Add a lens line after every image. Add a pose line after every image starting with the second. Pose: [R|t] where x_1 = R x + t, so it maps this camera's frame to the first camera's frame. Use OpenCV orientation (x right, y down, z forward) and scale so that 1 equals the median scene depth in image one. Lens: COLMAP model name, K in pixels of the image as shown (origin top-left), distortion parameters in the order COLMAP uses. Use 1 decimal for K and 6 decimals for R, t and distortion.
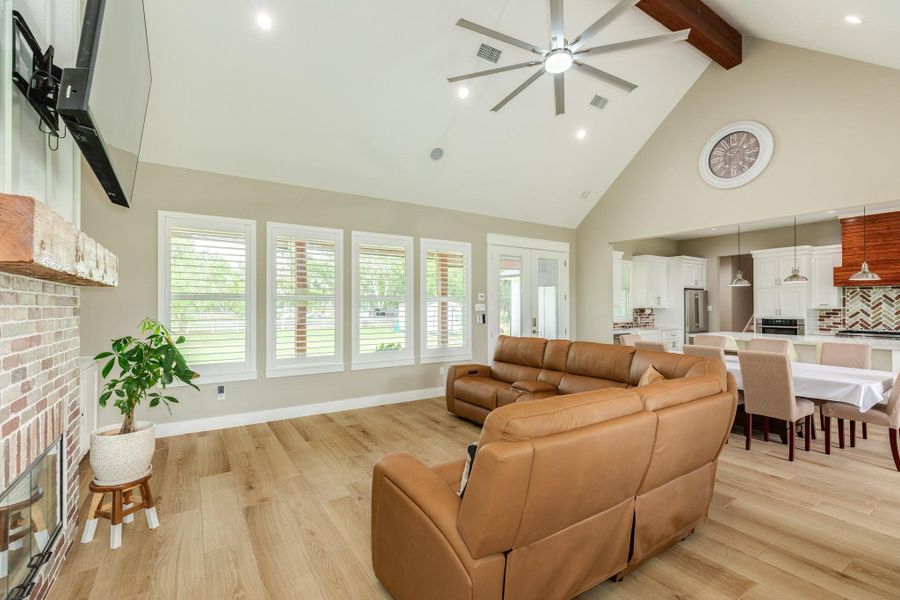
lens RADIAL K [[401.1, 0, 448.8], [0, 401.1, 302.7], [0, 0, 1]] dist [0.002915, 0.000221]
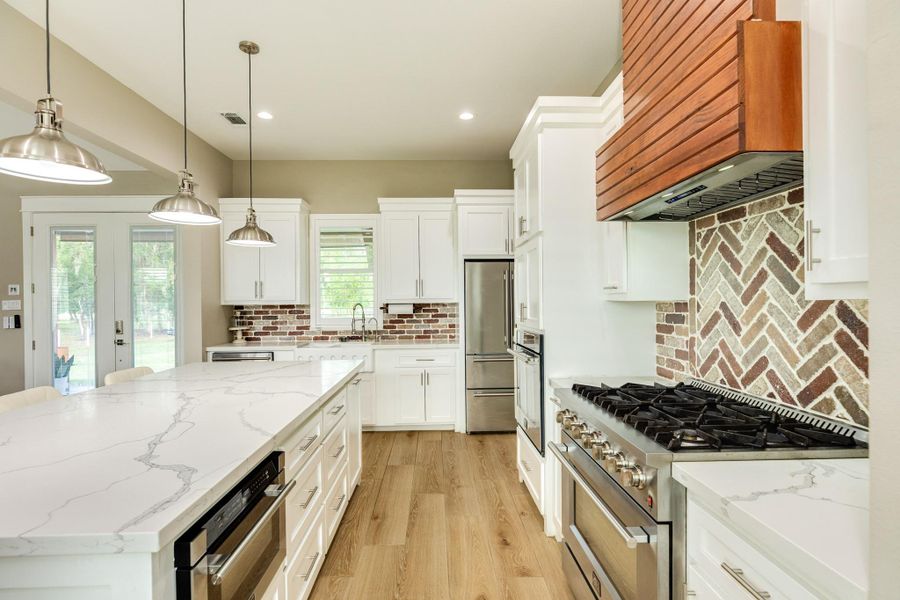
lens RADIAL K [[431.6, 0, 450.0], [0, 431.6, 300.0], [0, 0, 1]] dist [0.000683, 0.000043]
pose [[0.856312, -0.011776, -0.516325, 1.070827], [0.015378, 0.999878, 0.002700, 0.011878], [0.516230, -0.010252, 0.856388, 0.722527]]
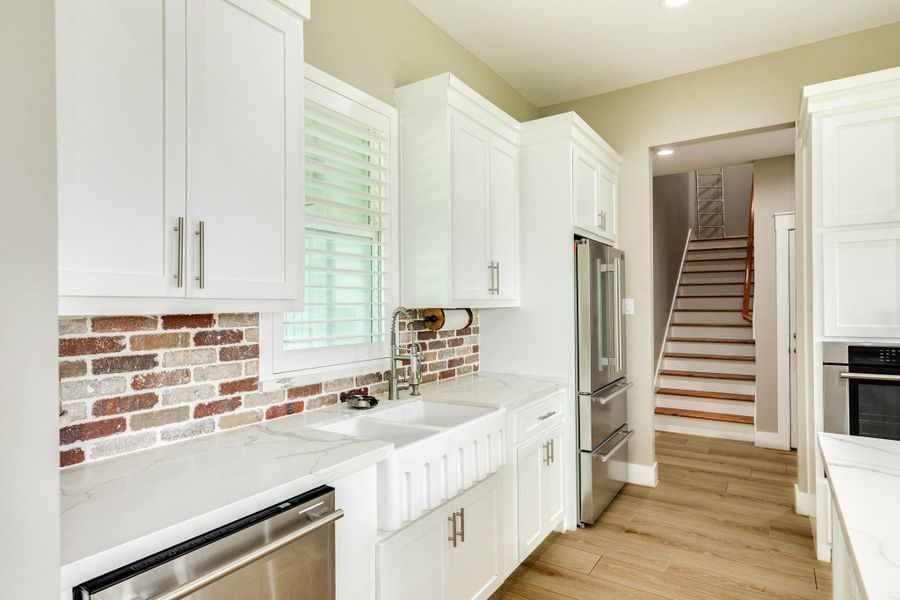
lens RADIAL K [[496.2, 0, 447.6], [0, 496.2, 302.6], [0, 0, 1]] dist [0.002650, 0.000386]
pose [[0.916657, -0.005628, 0.399634, 0.476634], [0.003824, 0.999979, 0.005312, 0.011387], [-0.399656, -0.003341, 0.916659, 0.930519]]
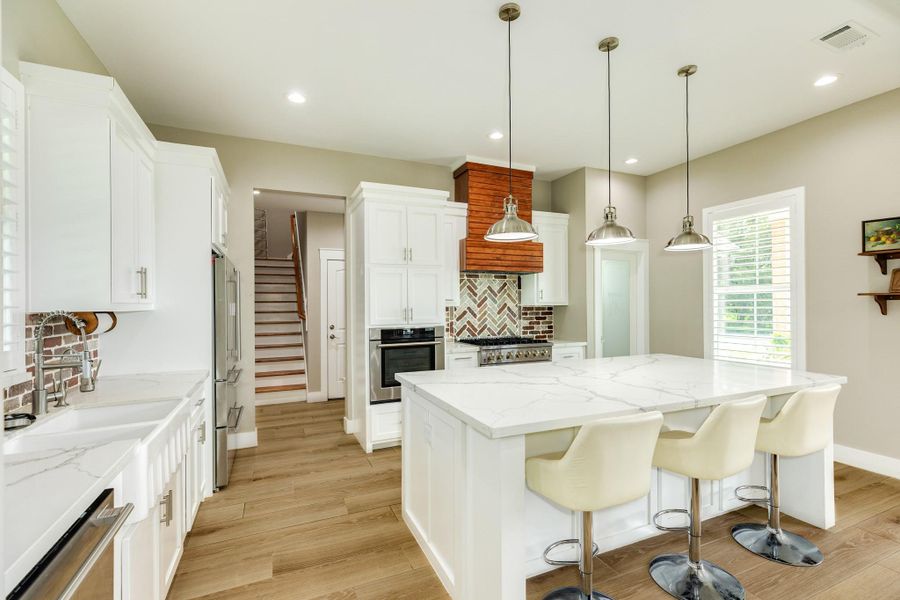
lens RADIAL K [[401.1, 0, 448.8], [0, 401.1, 302.7], [0, 0, 1]] dist [0.002915, 0.000221]
pose [[0.164208, 0.002906, 0.986421, 0.374874], [-0.001039, 0.999996, -0.002773, 0.011494], [-0.986425, -0.000570, 0.164210, 0.969274]]
